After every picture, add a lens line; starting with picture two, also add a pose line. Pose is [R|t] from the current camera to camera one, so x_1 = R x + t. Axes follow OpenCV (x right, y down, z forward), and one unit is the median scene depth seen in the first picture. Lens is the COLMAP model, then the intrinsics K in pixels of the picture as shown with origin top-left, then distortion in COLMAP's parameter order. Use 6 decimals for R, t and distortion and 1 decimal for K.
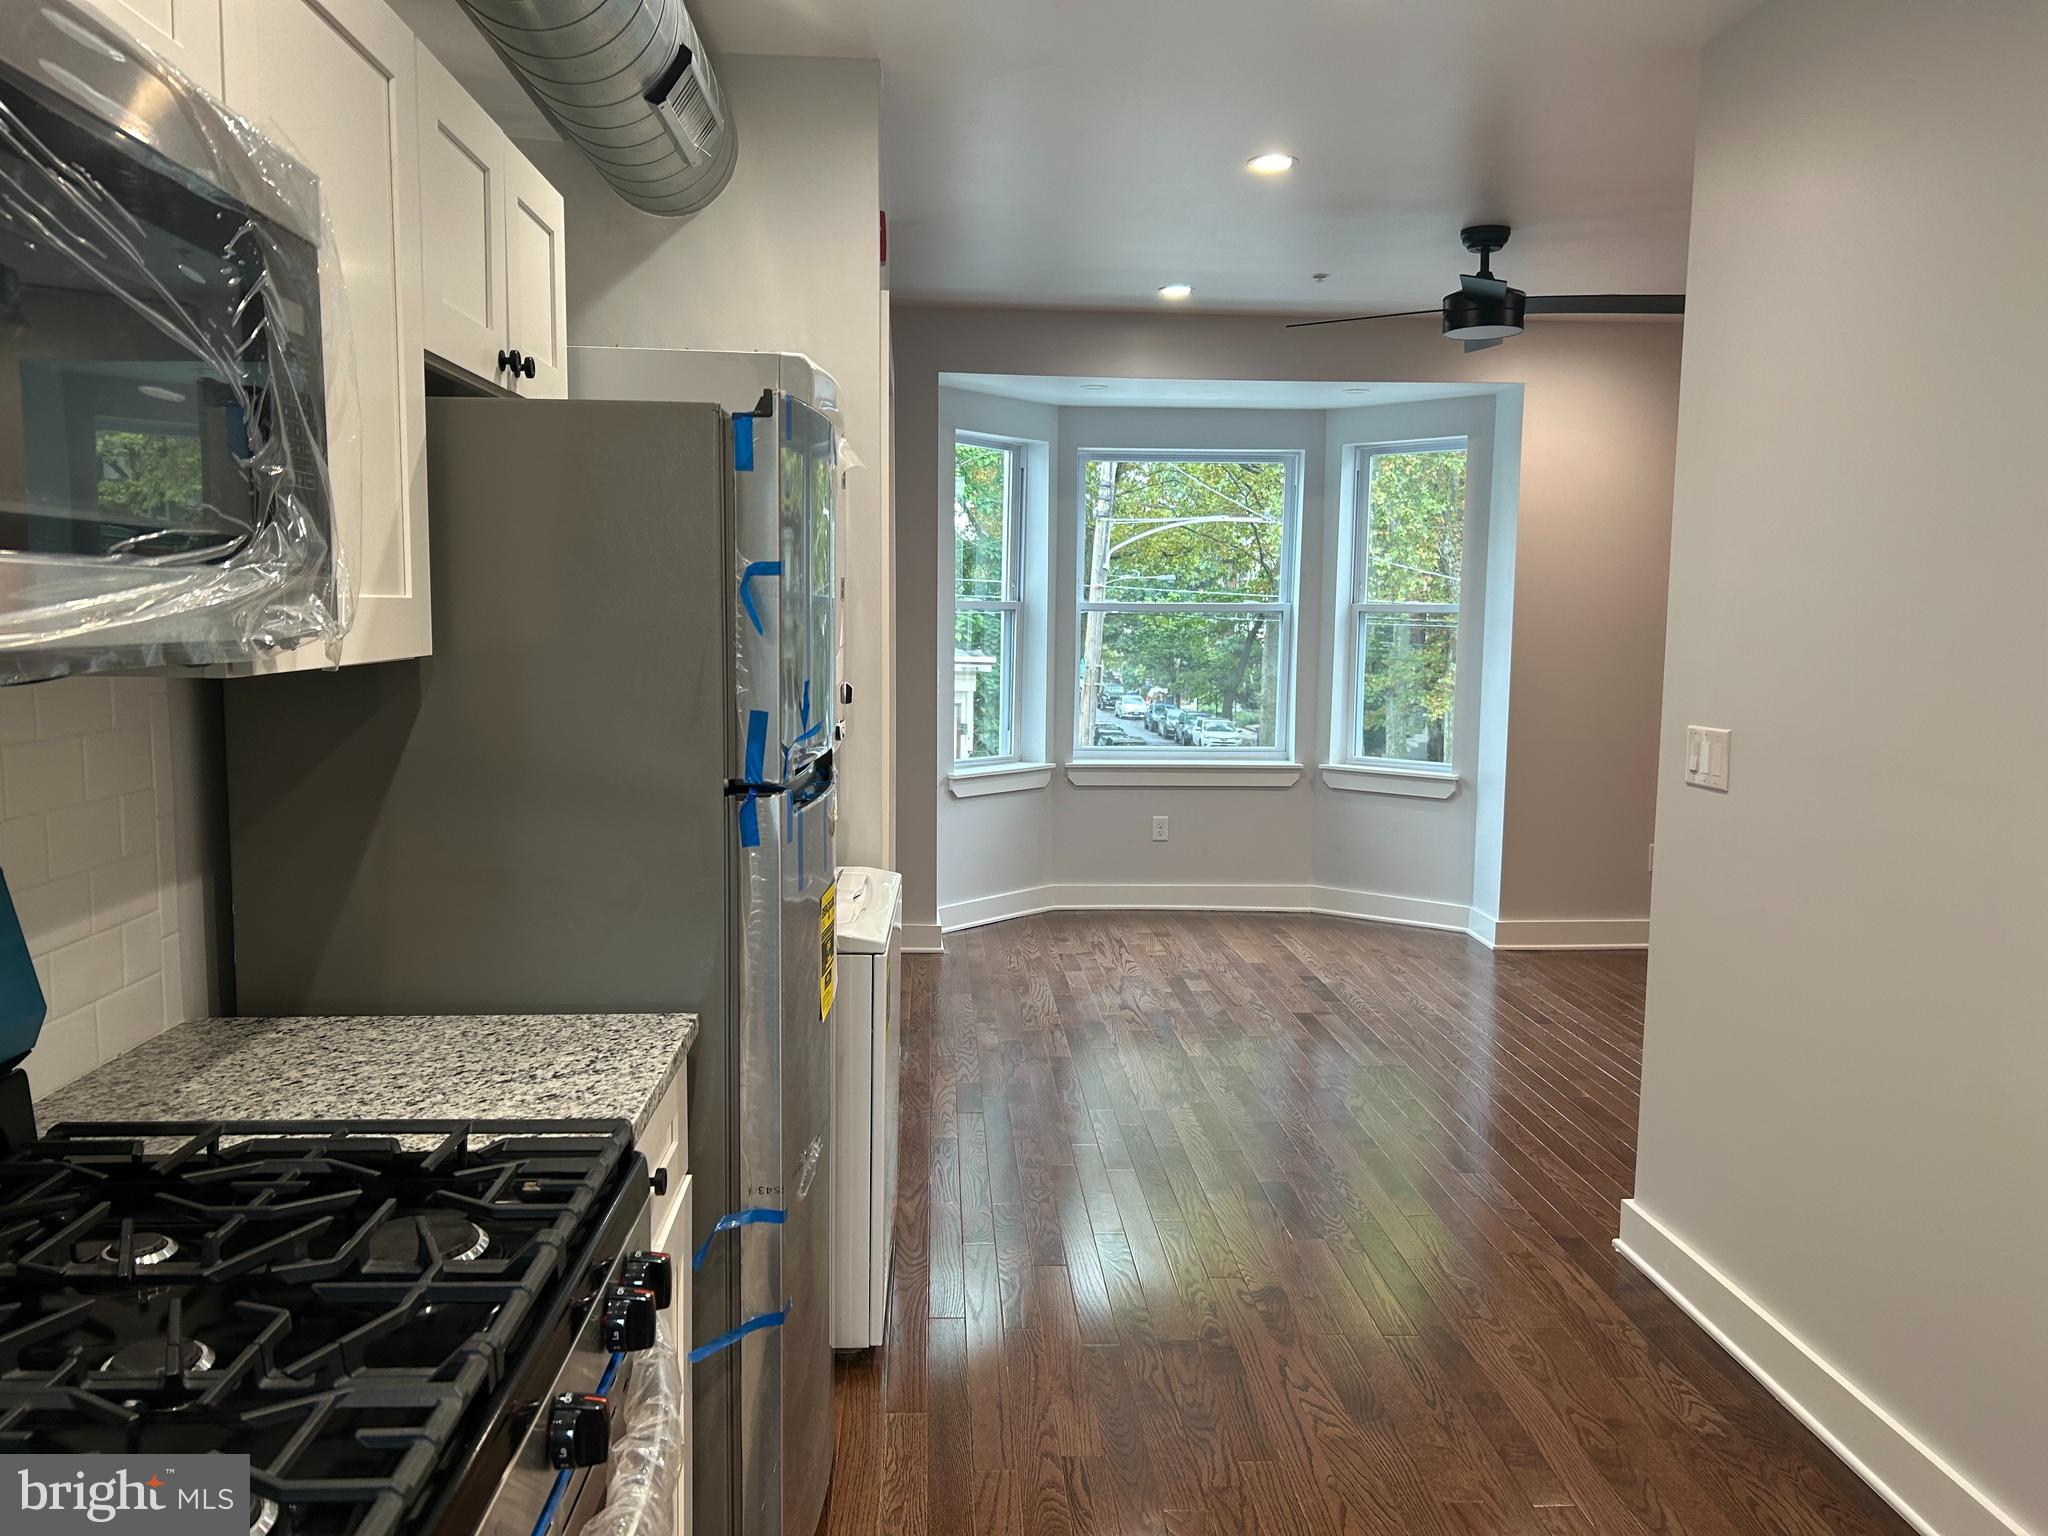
lens RADIAL K [[1538.1, 0, 1011.6], [0, 1538.1, 772.6], [0, 0, 1]] dist [0.056758, -0.059739]
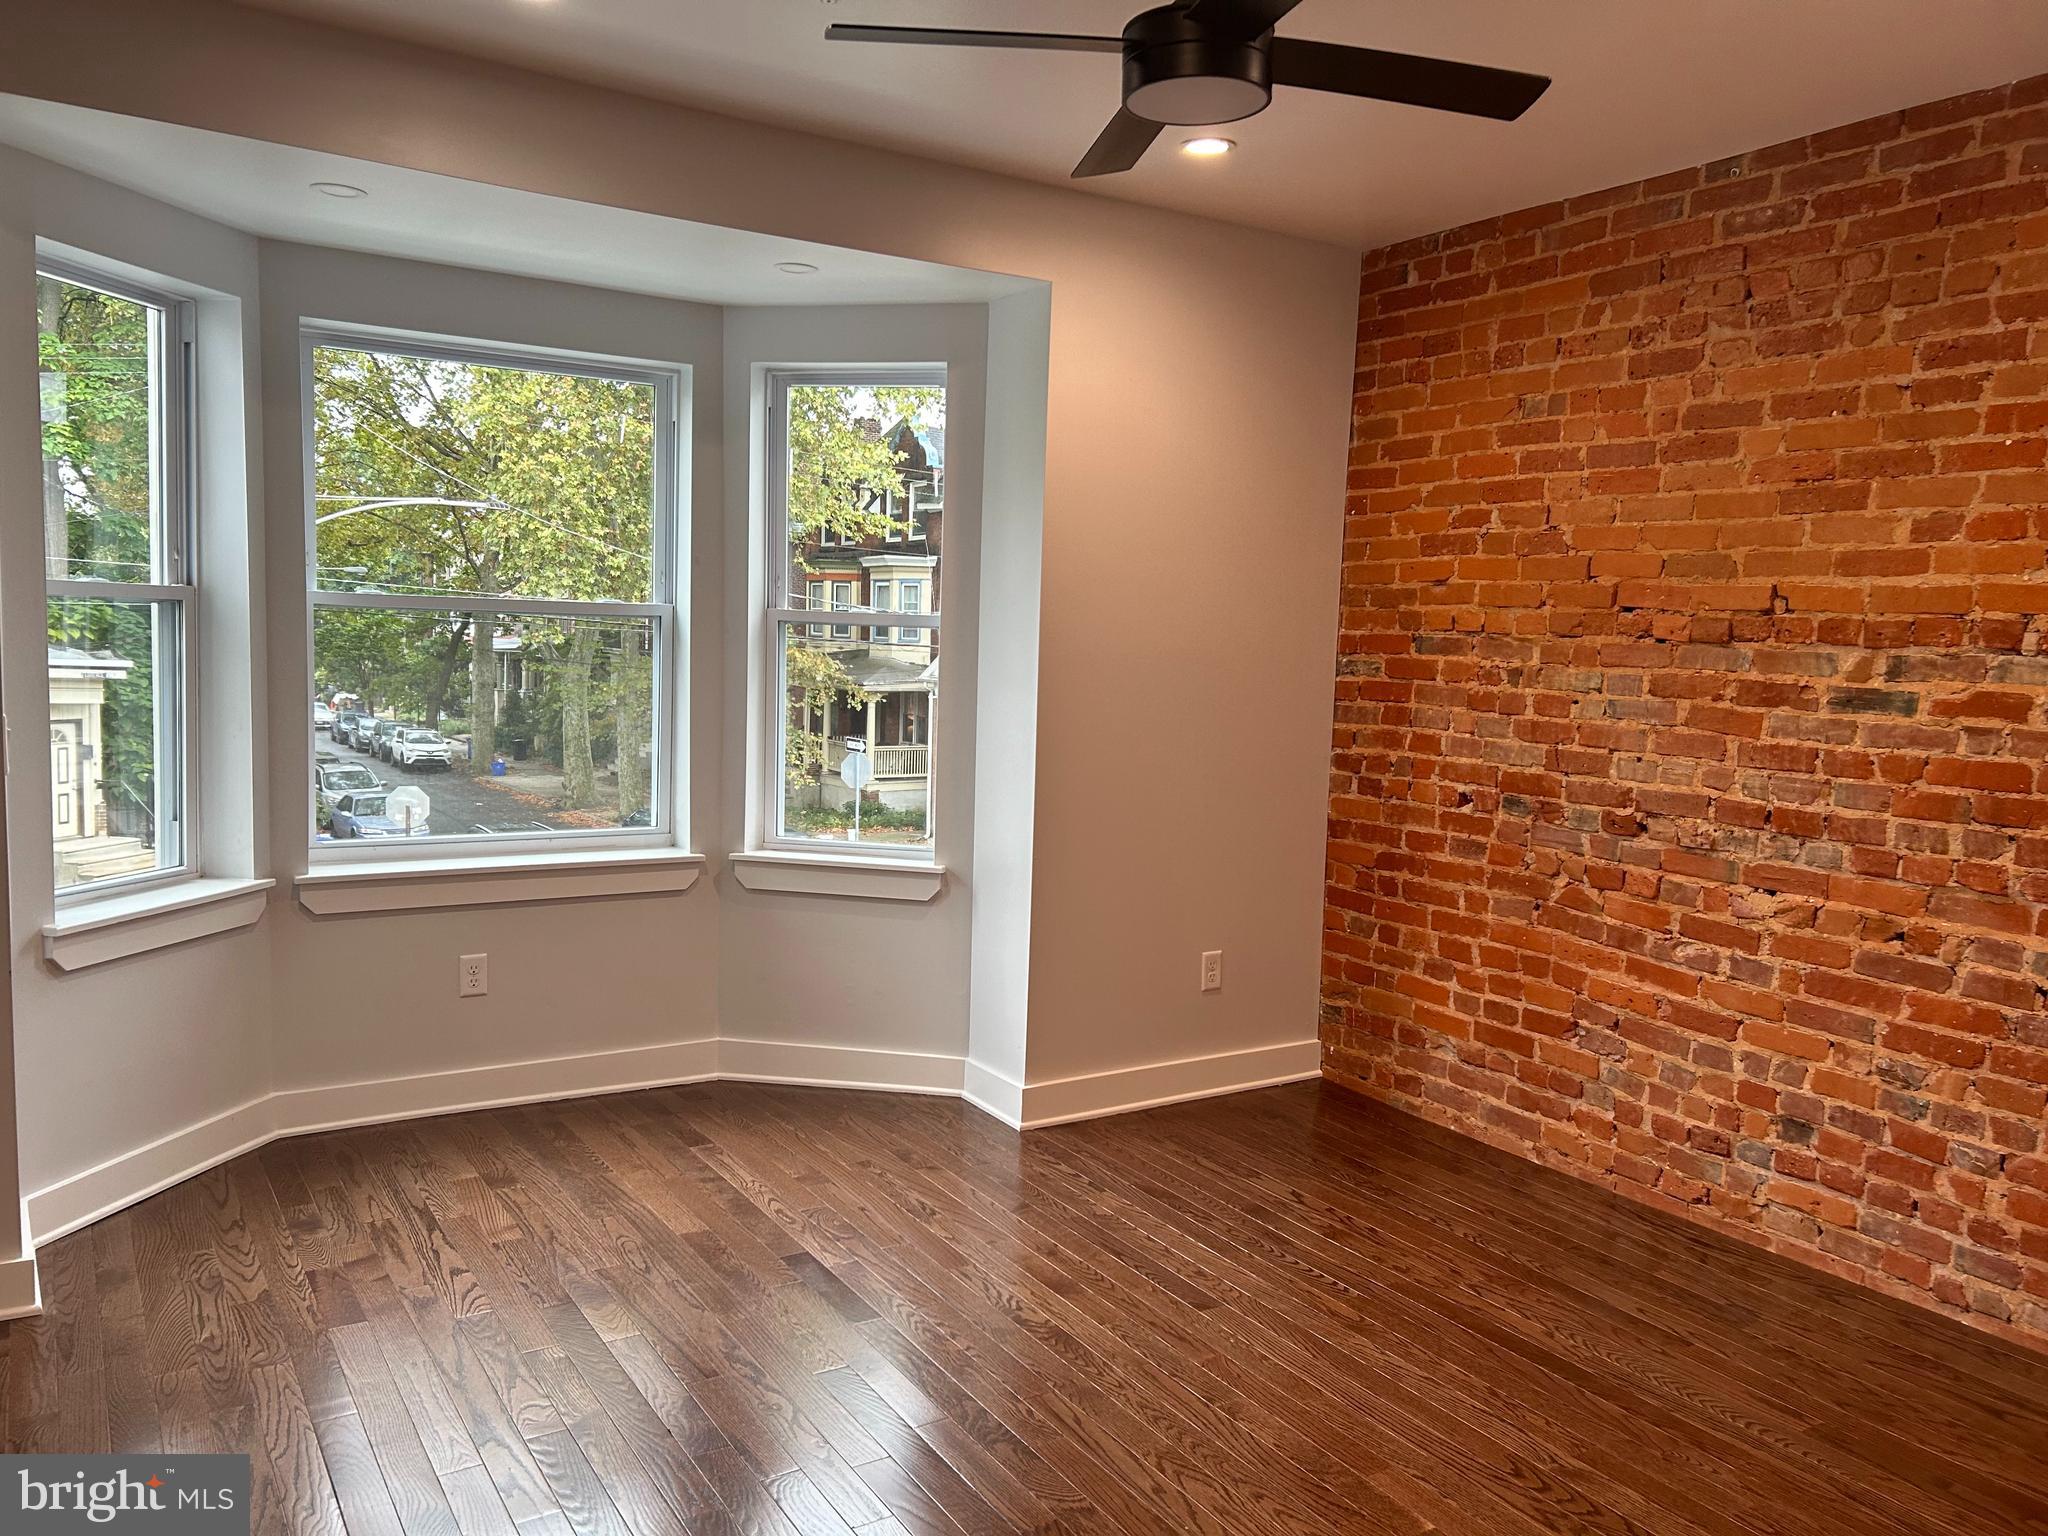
lens RADIAL K [[1538.1, 0, 1019.6], [0, 1538.1, 778.4], [0, 0, 1]] dist [0.056758, -0.059739]
pose [[0.873963, -0.027435, 0.485217, -0.007584], [0.026892, 0.999606, 0.008082, -0.038771], [-0.485247, 0.005985, 0.874356, 0.371742]]
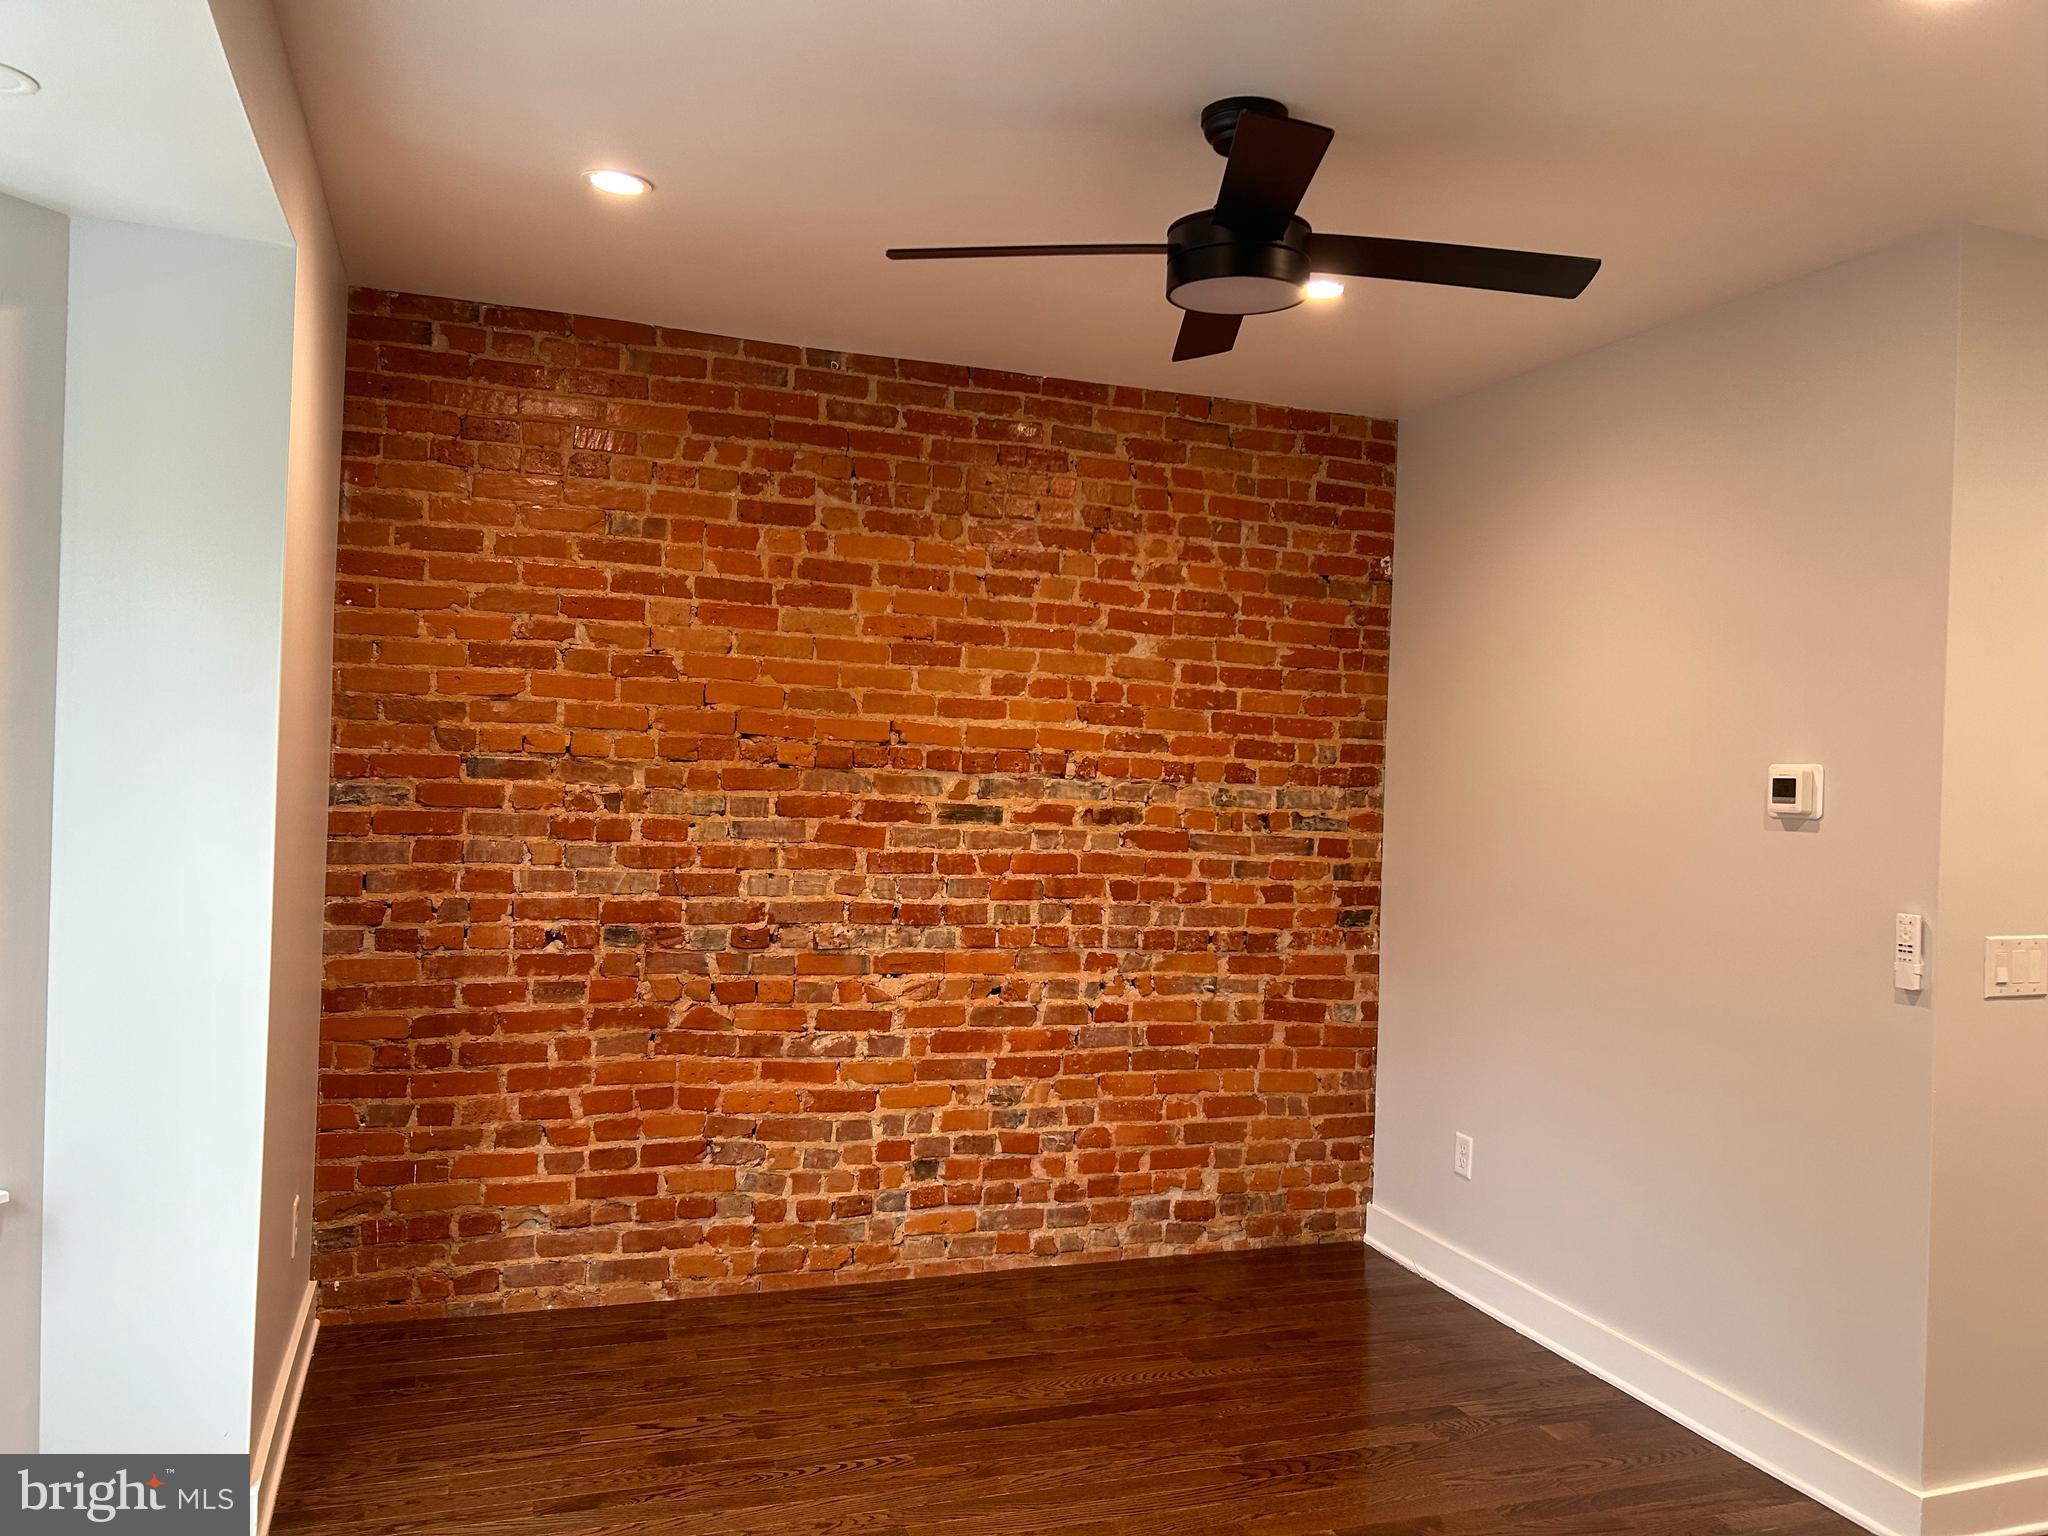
lens RADIAL K [[1538.1, 0, 1023.0], [0, 1538.1, 750.2], [0, 0, 1]] dist [0.056758, -0.059739]
pose [[-0.291771, -0.010634, 0.956429, -0.129007], [0.063940, 0.997485, 0.030596, -0.090746], [-0.954349, 0.070081, -0.290357, 0.789419]]
